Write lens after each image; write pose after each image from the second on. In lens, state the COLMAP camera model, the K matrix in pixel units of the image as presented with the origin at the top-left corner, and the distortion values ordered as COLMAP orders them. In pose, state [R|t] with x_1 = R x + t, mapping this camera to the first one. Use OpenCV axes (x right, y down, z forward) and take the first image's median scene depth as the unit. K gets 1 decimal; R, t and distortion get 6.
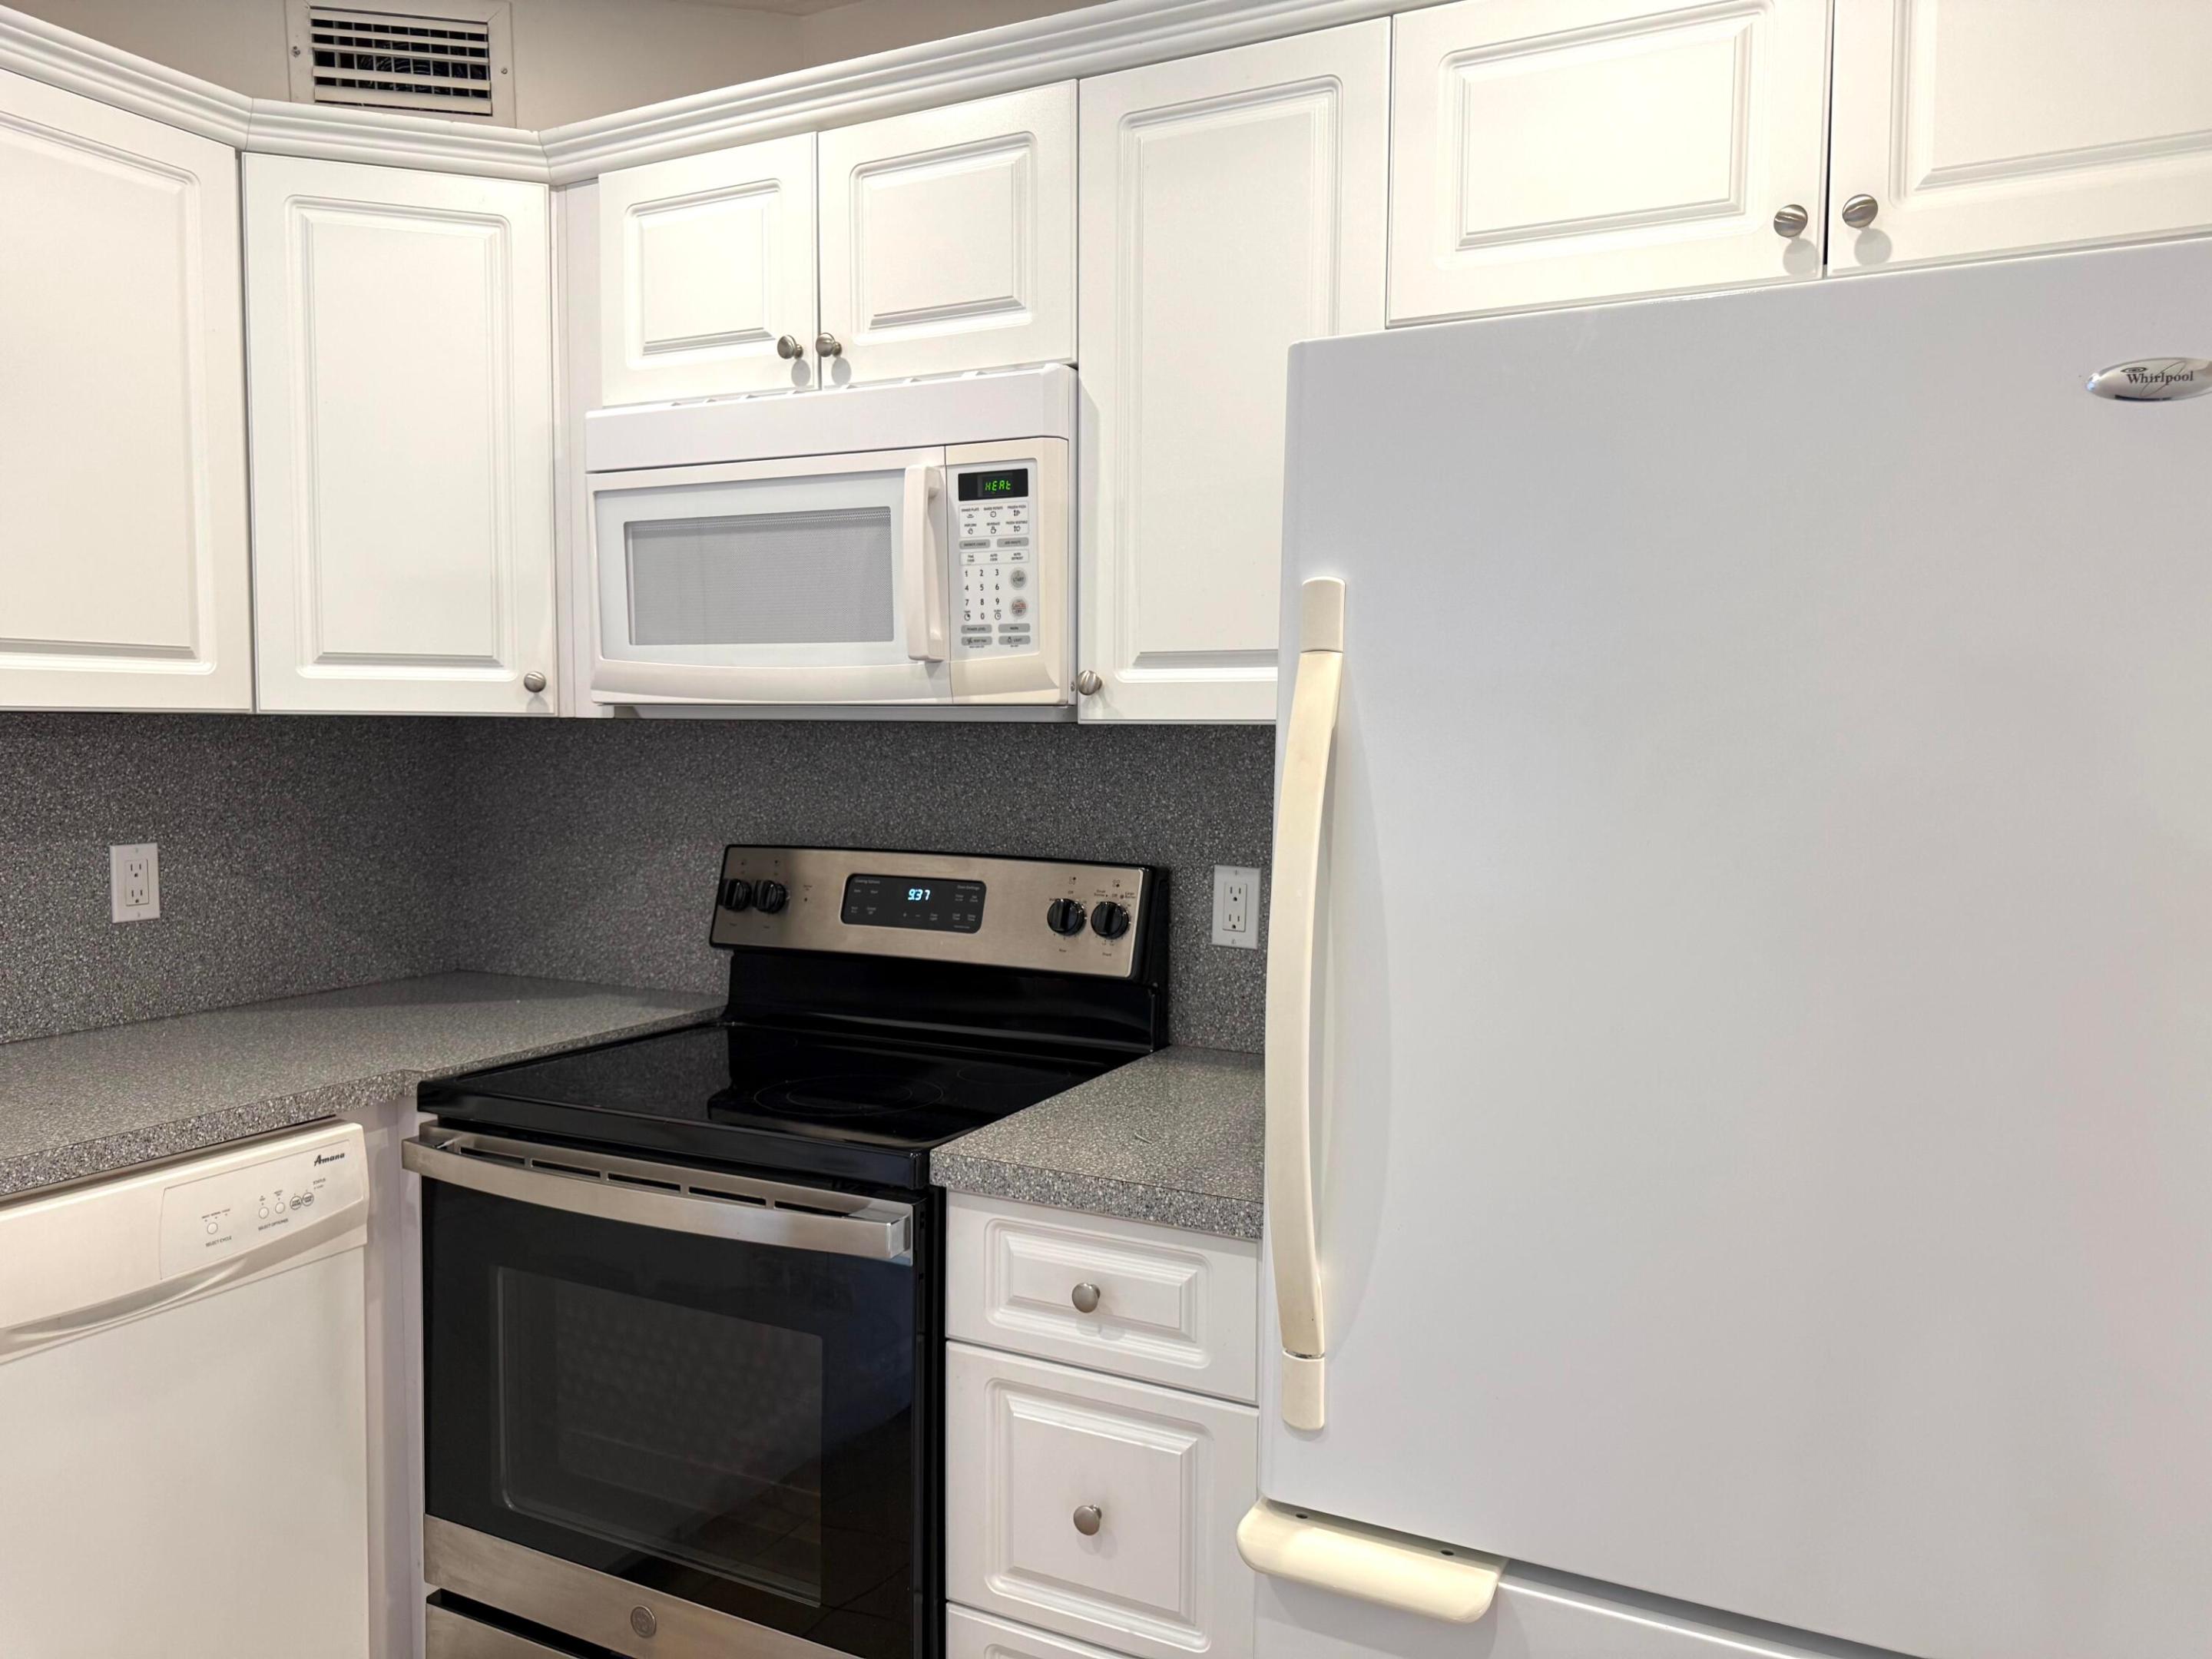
lens RADIAL K [[1569.9, 0, 1106.8], [0, 1569.9, 830.0], [0, 0, 1]] dist [0.148014, -0.308496]
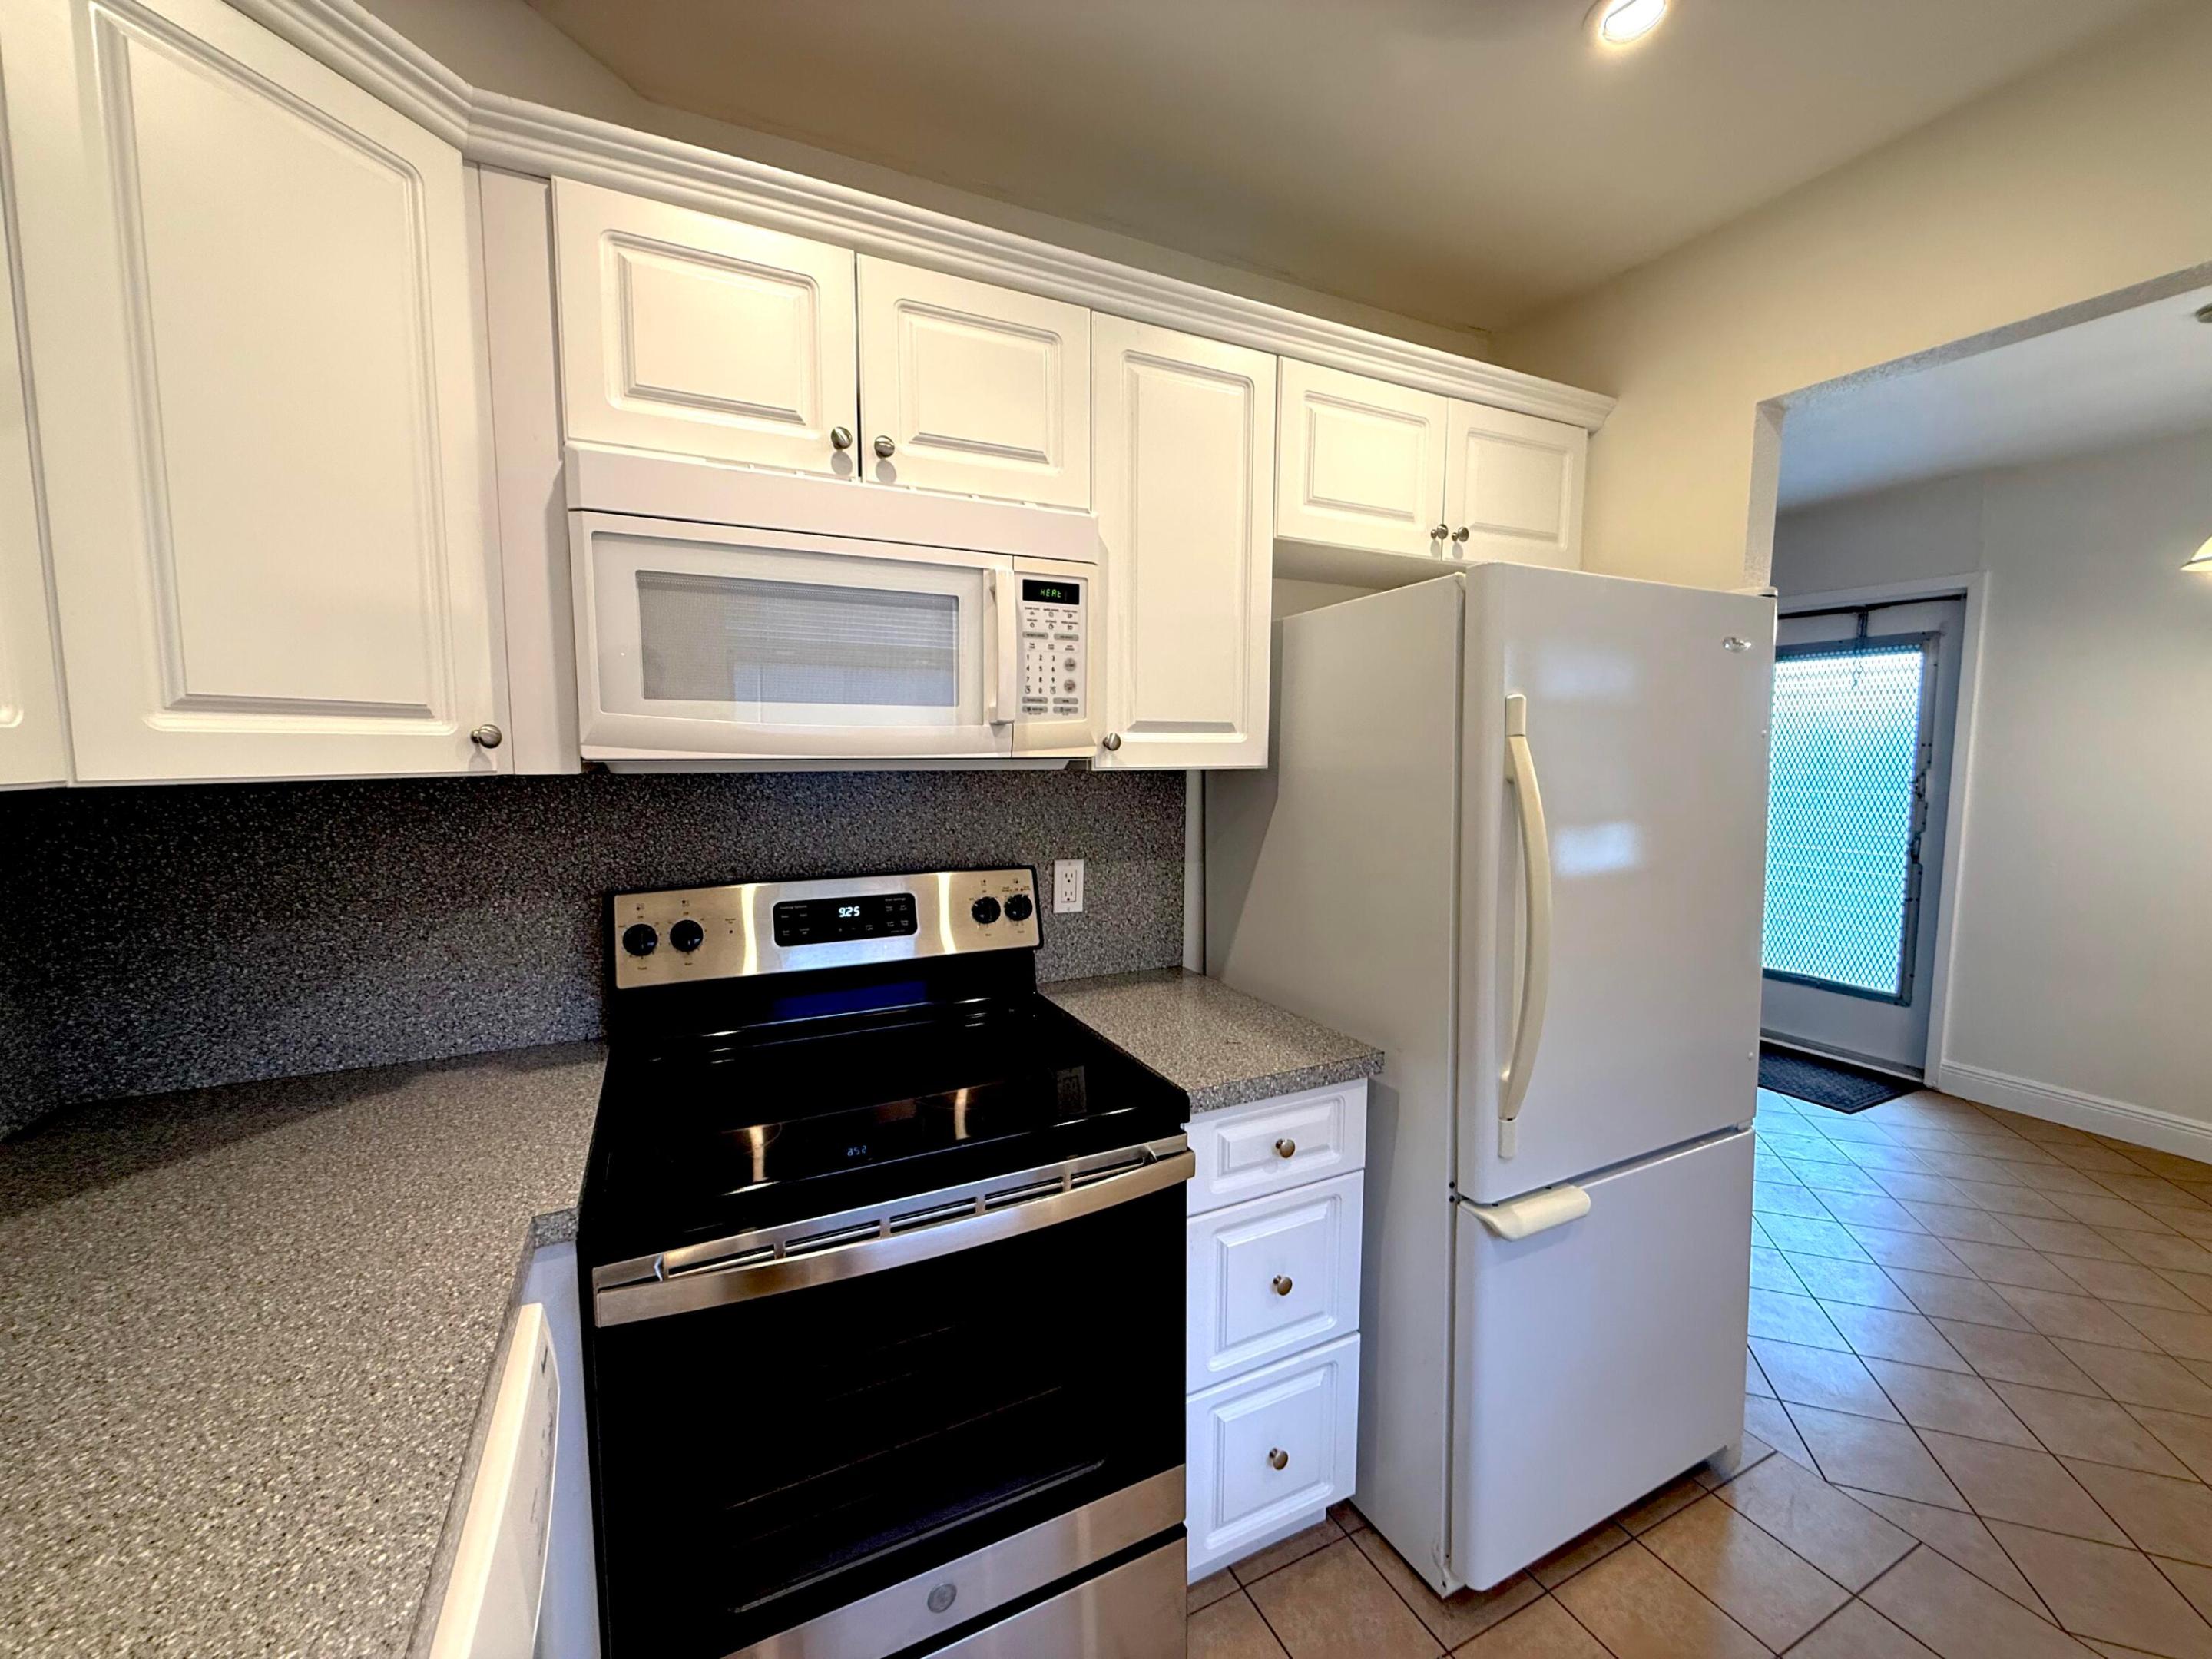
lens RADIAL K [[887.2, 0, 1102.3], [0, 887.2, 829.2], [0, 0, 1]] dist [-0.000147, 0.000135]
pose [[0.596104, -0.081178, 0.798793, -0.638213], [0.053819, 0.996678, 0.061125, -0.062383], [-0.801102, 0.006554, 0.598493, 0.510479]]
